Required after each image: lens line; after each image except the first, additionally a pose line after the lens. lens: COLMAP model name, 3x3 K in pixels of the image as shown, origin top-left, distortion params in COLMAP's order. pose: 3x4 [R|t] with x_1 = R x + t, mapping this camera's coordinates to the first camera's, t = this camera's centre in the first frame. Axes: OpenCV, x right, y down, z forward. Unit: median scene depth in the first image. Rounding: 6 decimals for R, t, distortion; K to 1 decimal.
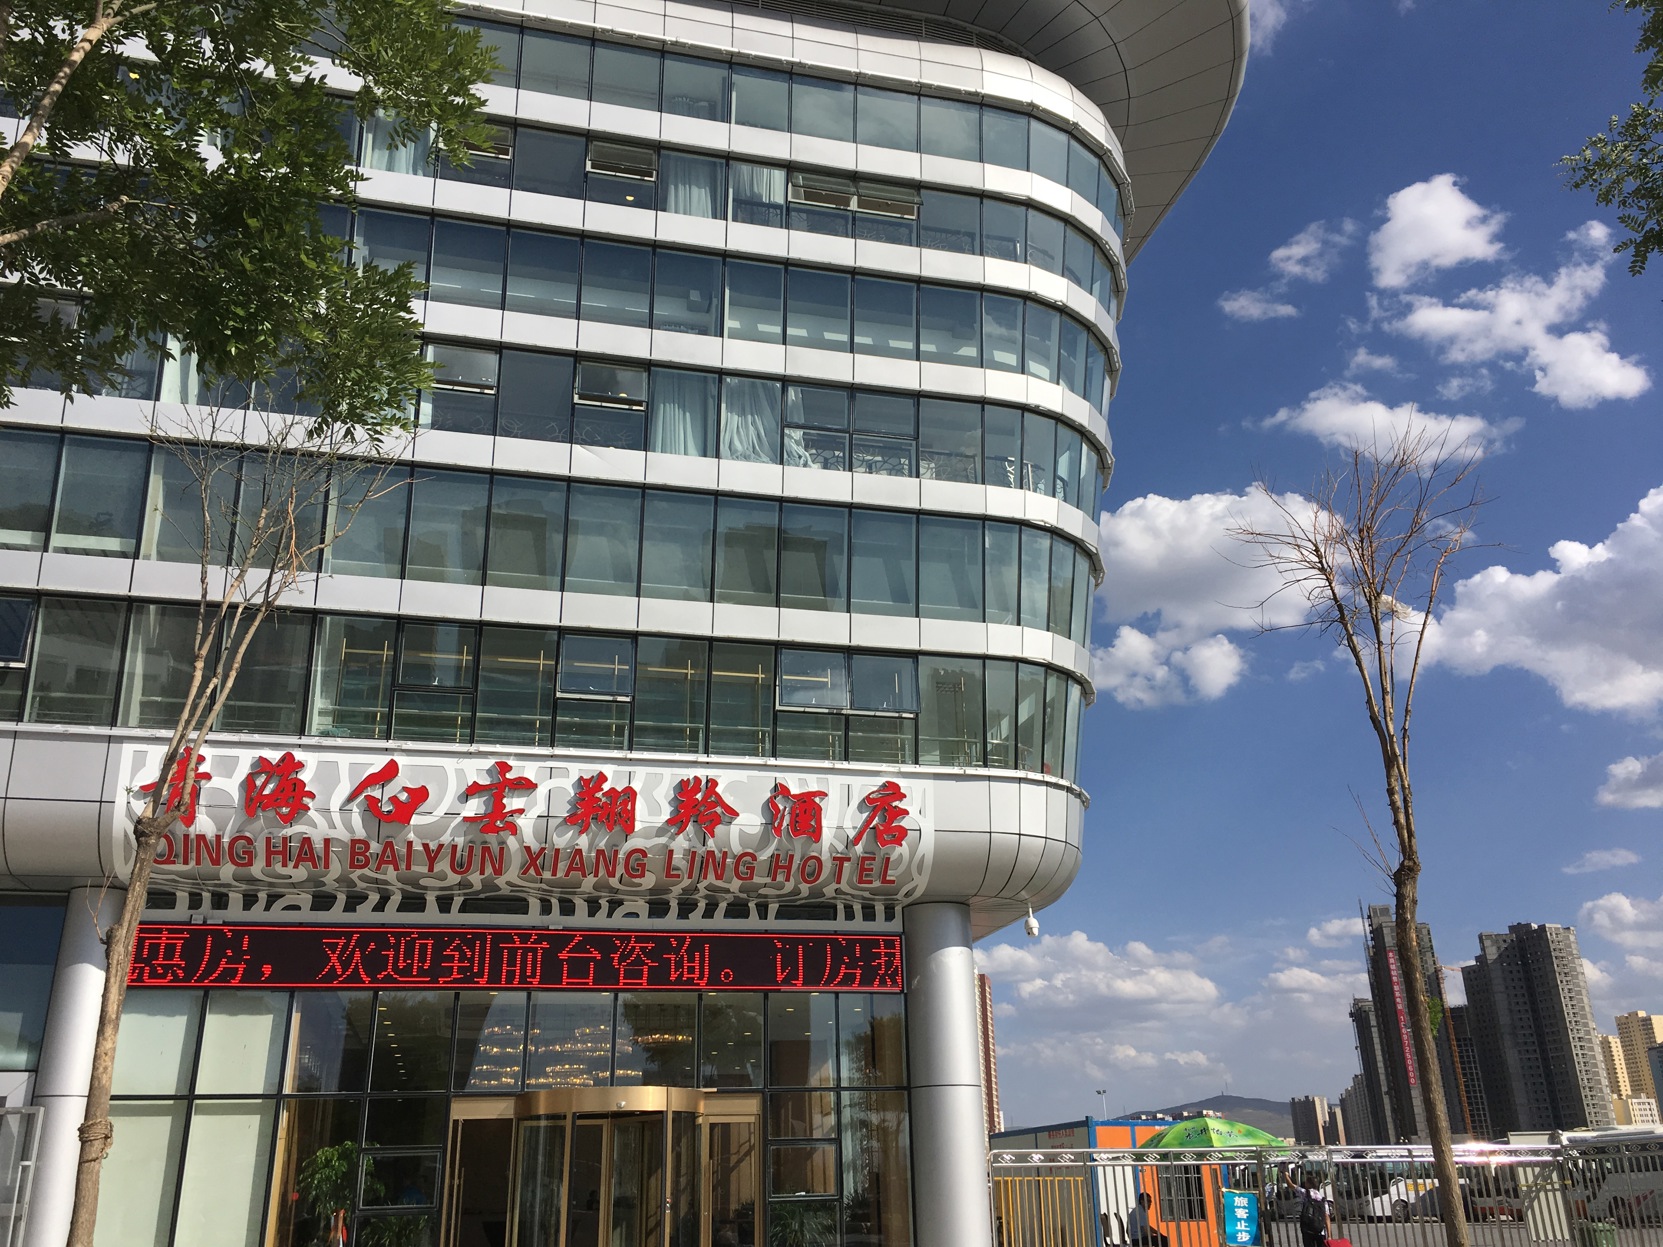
lens RADIAL K [[1414.9, 0, 831.5], [0, 1414.9, 623.5], [0, 0, 1]] dist [0.084246, -0.118176]
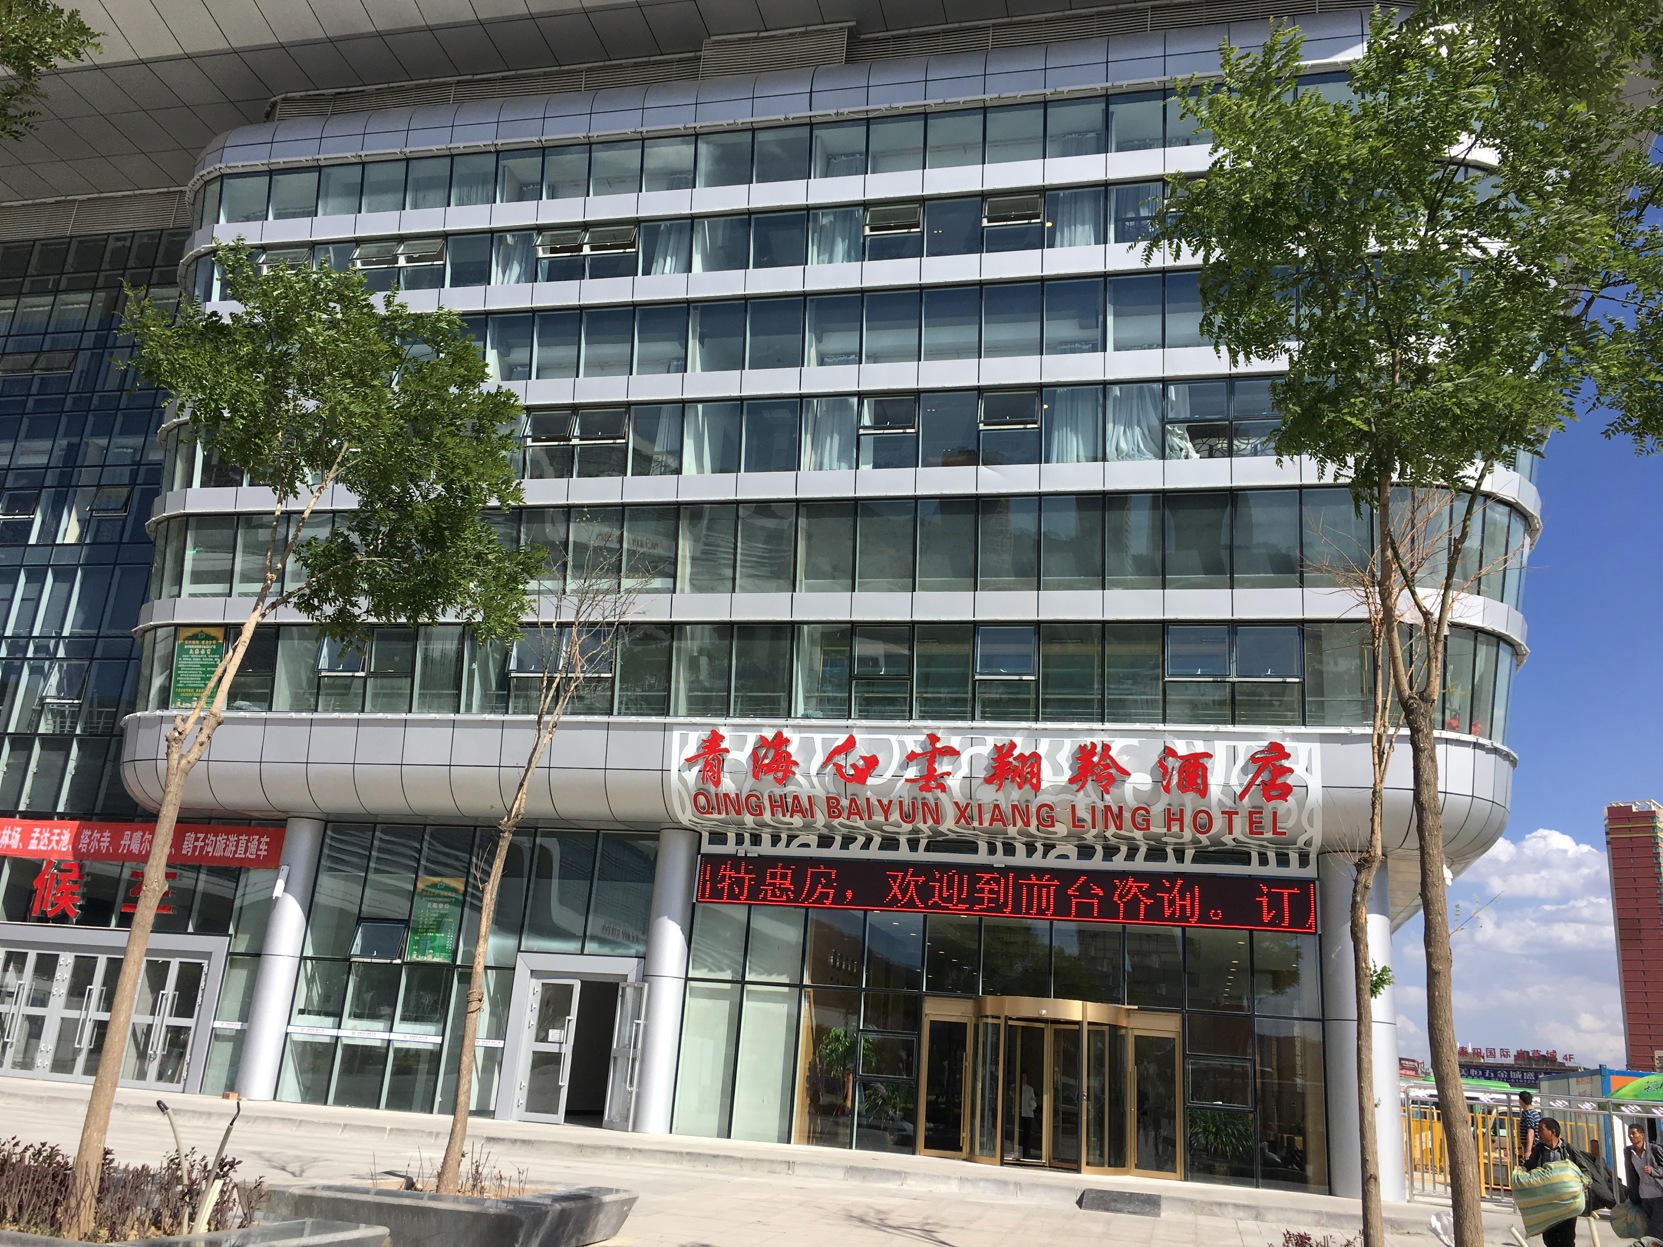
lens RADIAL K [[1414.9, 0, 831.5], [0, 1414.9, 623.5], [0, 0, 1]] dist [0.084246, -0.118176]
pose [[0.879902, -0.058199, -0.471577, 0.275891], [0.086366, 0.995528, 0.038285, -0.053364], [0.467240, -0.074416, 0.880993, -0.125097]]
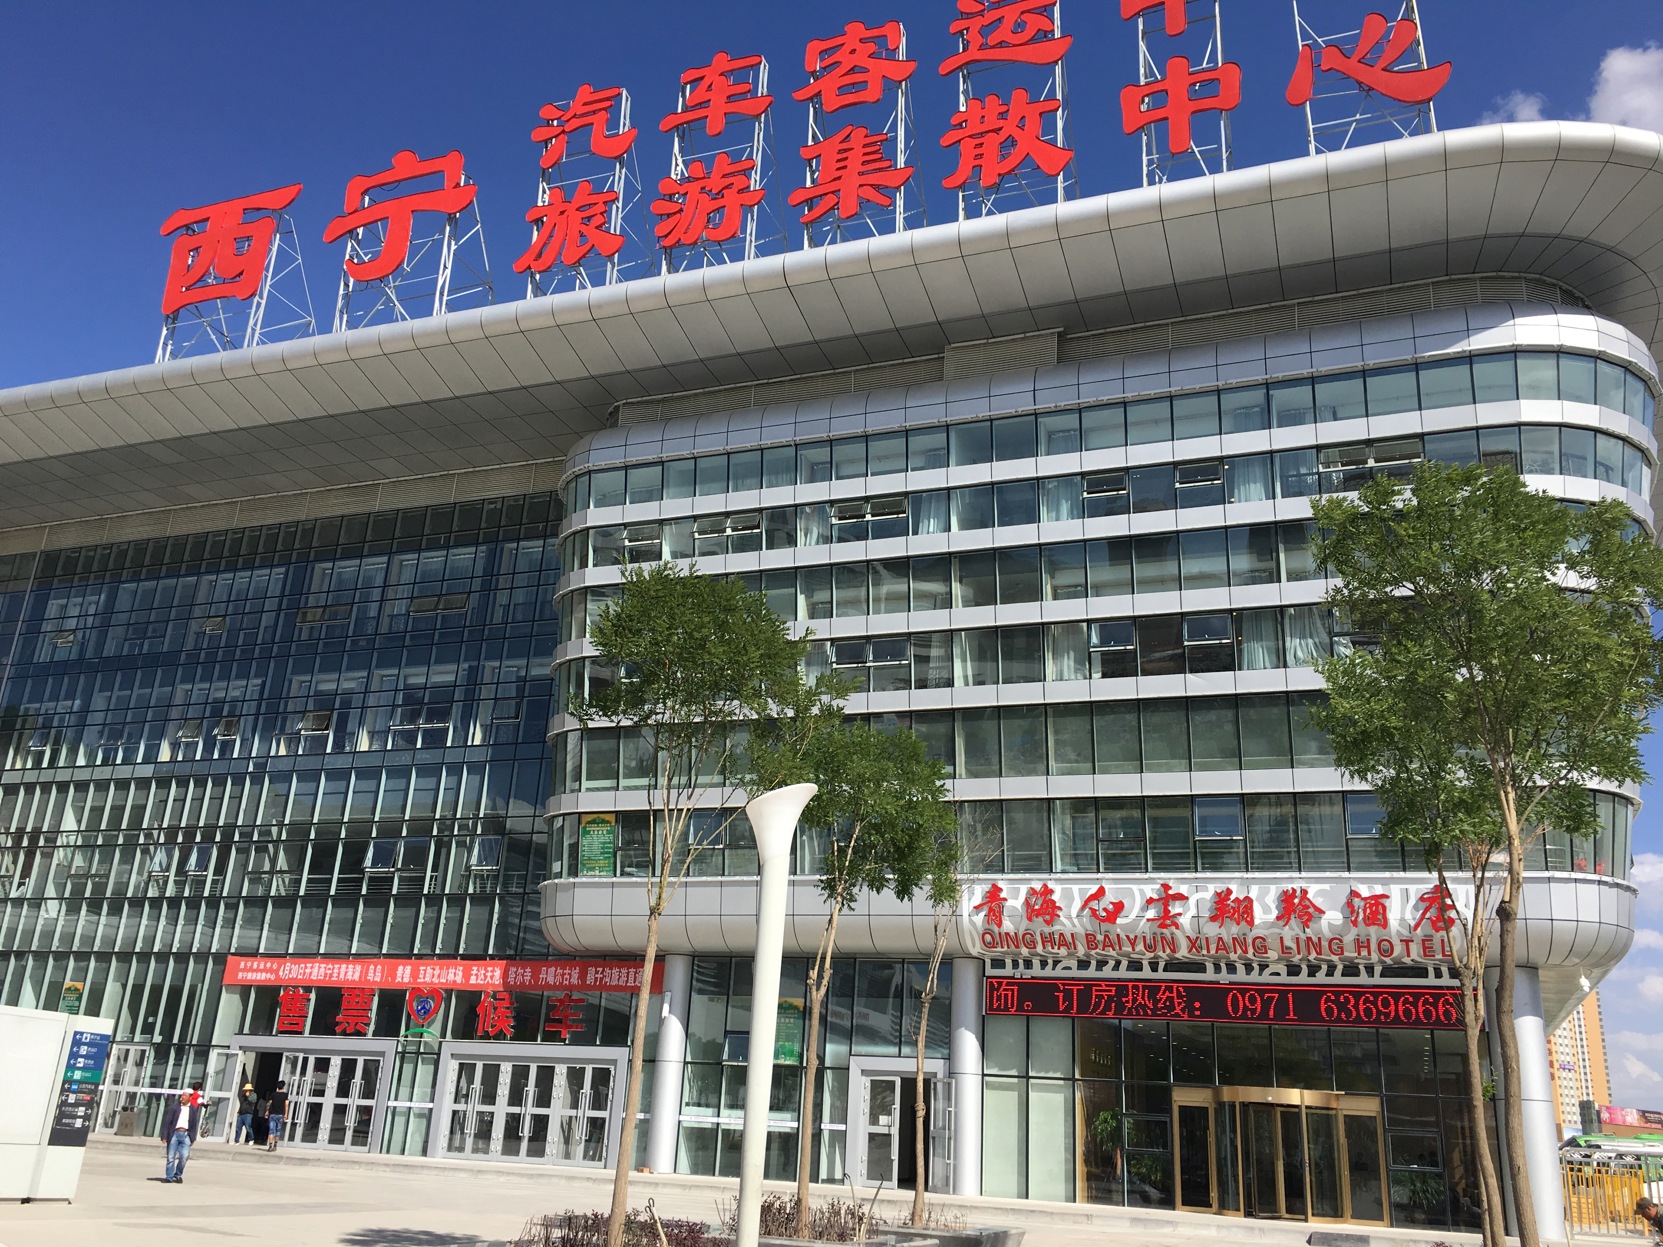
lens RADIAL K [[1411.8, 0, 832.1], [0, 1411.8, 632.4], [0, 0, 1]] dist [0.094890, -0.122824]
pose [[0.811754, -0.127889, -0.569825, 0.415940], [0.146990, 0.989058, -0.012583, -0.219094], [0.565199, -0.073544, 0.821670, -0.524426]]
